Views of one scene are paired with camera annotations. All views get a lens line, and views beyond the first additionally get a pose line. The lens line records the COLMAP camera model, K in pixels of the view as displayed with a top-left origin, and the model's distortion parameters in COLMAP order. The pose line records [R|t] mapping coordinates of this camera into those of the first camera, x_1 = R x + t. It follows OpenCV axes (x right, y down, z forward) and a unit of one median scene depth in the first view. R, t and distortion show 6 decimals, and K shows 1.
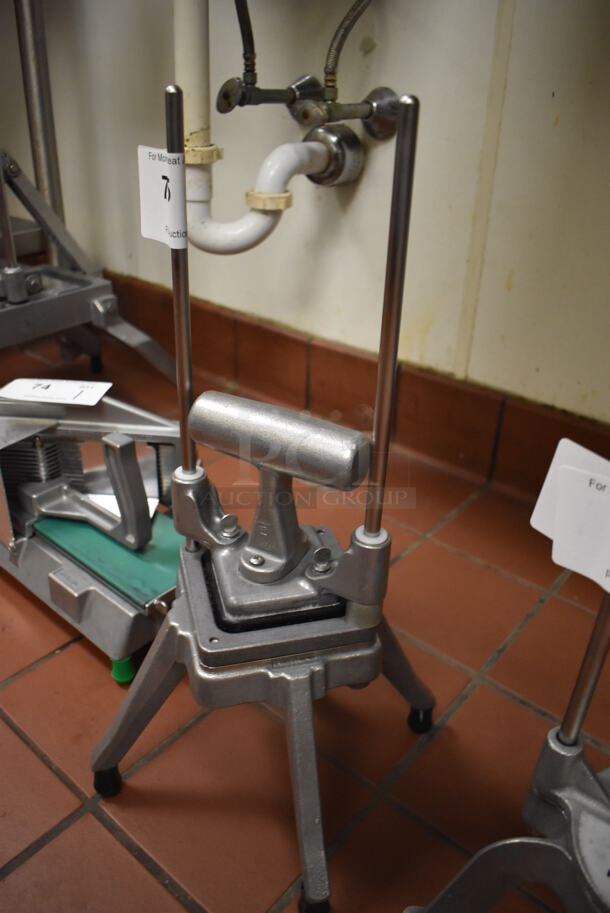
lens RADIAL K [[704.4, 0, 310.0], [0, 704.4, 452.1], [0, 0, 1]] dist [-0.096368, 0.003036]
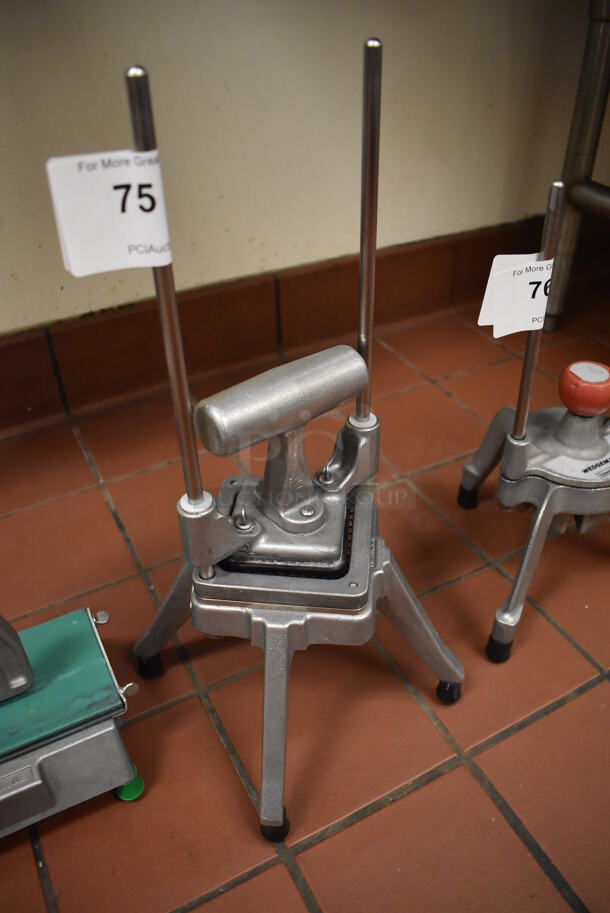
lens RADIAL K [[704.4, 0, 310.0], [0, 704.4, 452.1], [0, 0, 1]] dist [-0.096368, 0.003036]
pose [[0.367039, -0.589797, 0.719320, -0.542838], [0.465459, 0.785969, 0.406941, -0.237181], [-0.805376, 0.185451, 0.563008, 0.278319]]
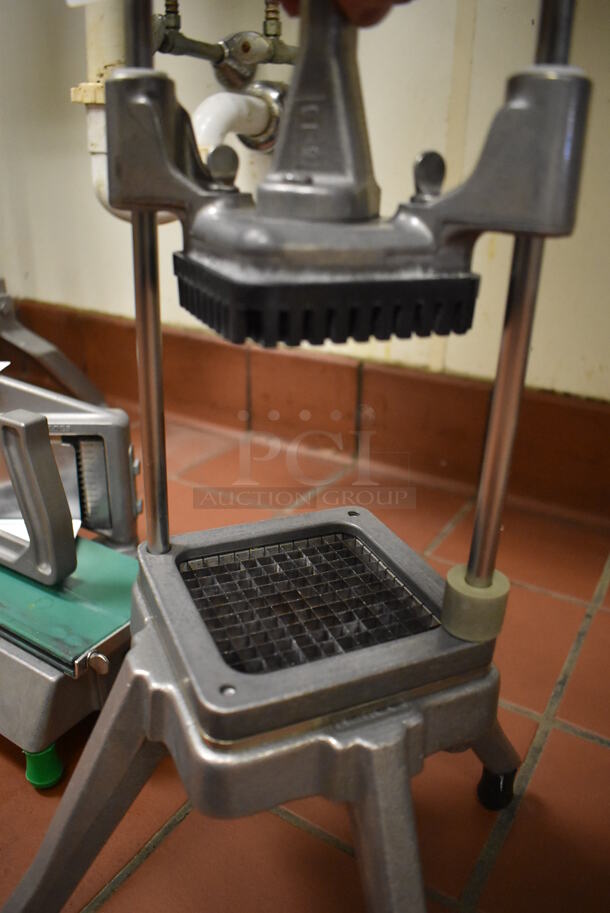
lens RADIAL K [[693.3, 0, 305.0], [0, 693.3, 456.5], [0, 0, 1]] dist [-0.101623, 0.007172]
pose [[0.988841, -0.059666, 0.136505, -0.093282], [0.072886, 0.992902, -0.093989, 0.098344], [-0.129928, 0.102890, 0.986171, 0.309742]]
